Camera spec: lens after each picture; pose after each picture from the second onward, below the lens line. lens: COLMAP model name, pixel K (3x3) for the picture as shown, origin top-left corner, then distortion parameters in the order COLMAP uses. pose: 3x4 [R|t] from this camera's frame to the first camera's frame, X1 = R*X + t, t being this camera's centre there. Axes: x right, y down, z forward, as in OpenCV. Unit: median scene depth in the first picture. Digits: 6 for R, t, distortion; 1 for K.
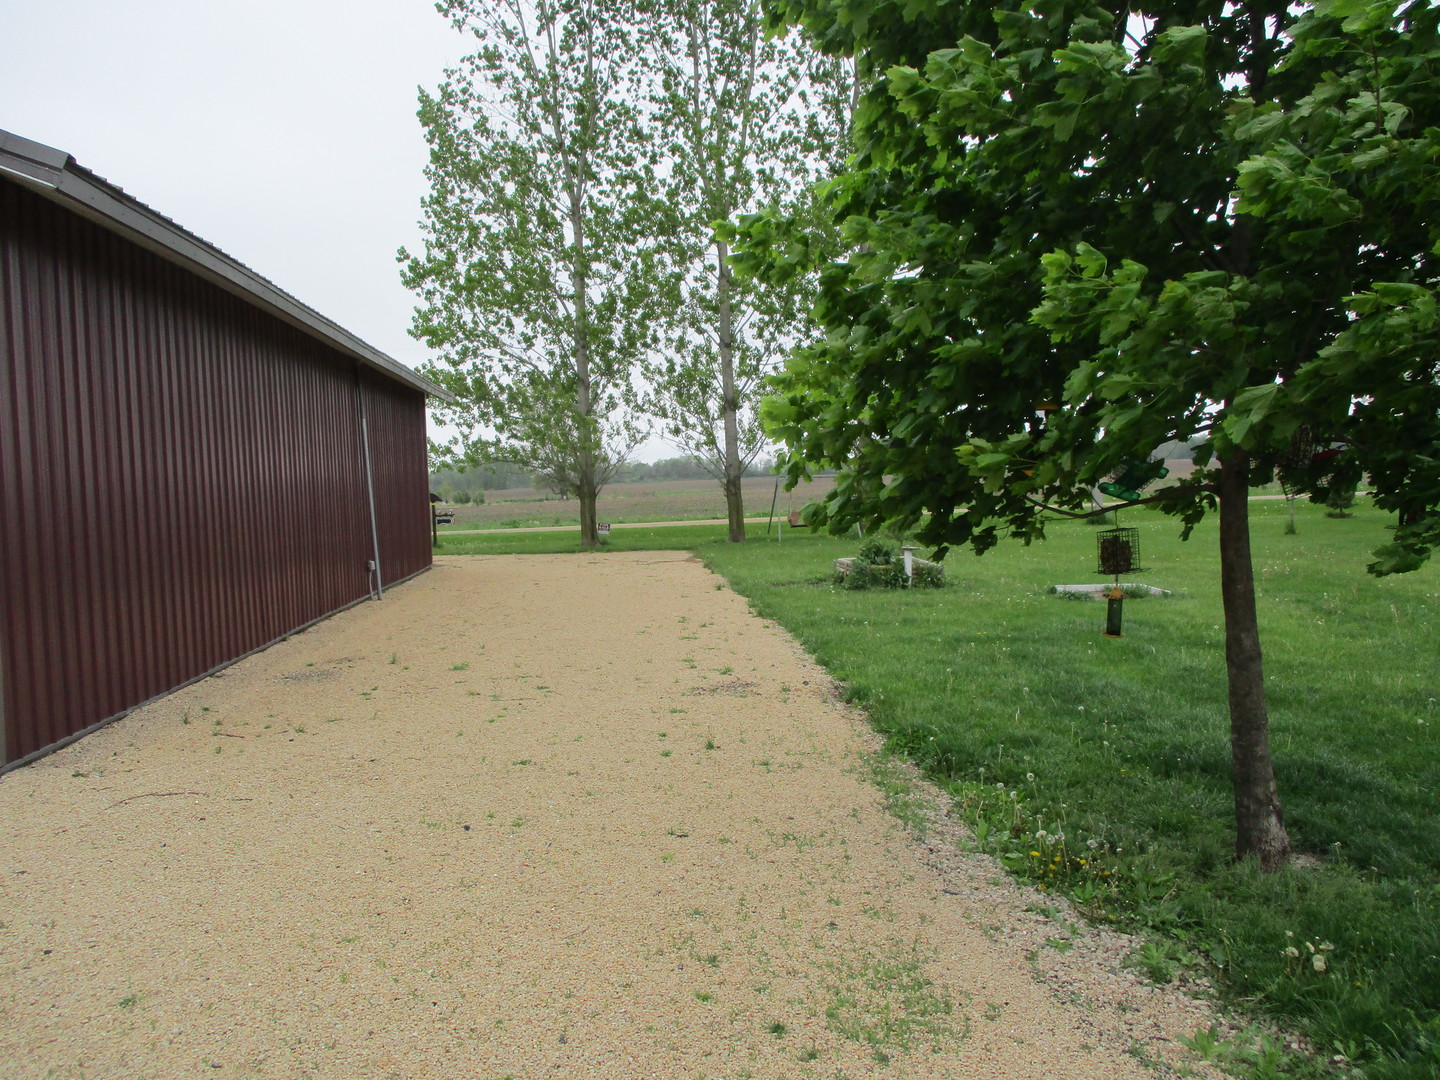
lens RADIAL K [[1185.5, 0, 720.0], [0, 1185.5, 540.0], [0, 0, 1]] dist [-0.044952, -0.000920]
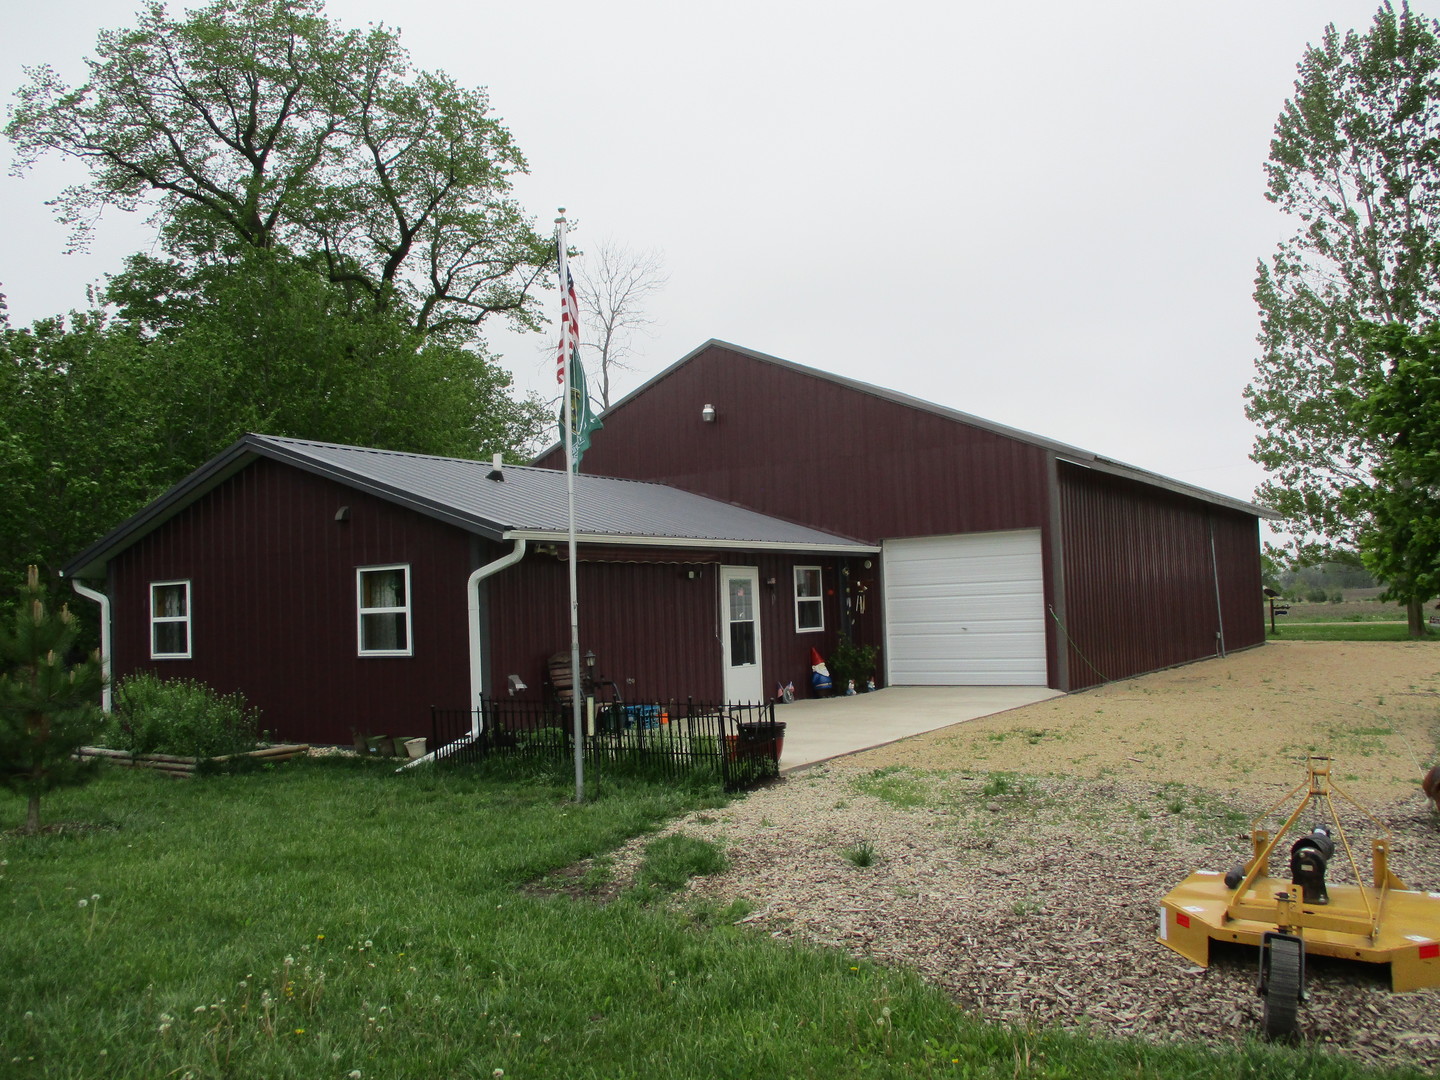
lens RADIAL K [[1185.5, 0, 720.0], [0, 1185.5, 540.0], [0, 0, 1]] dist [-0.044952, -0.000920]
pose [[0.767132, -0.017824, -0.641241, 0.097918], [-0.035842, 0.996861, -0.070587, 0.016105], [0.640487, 0.077133, 0.764086, -0.288575]]
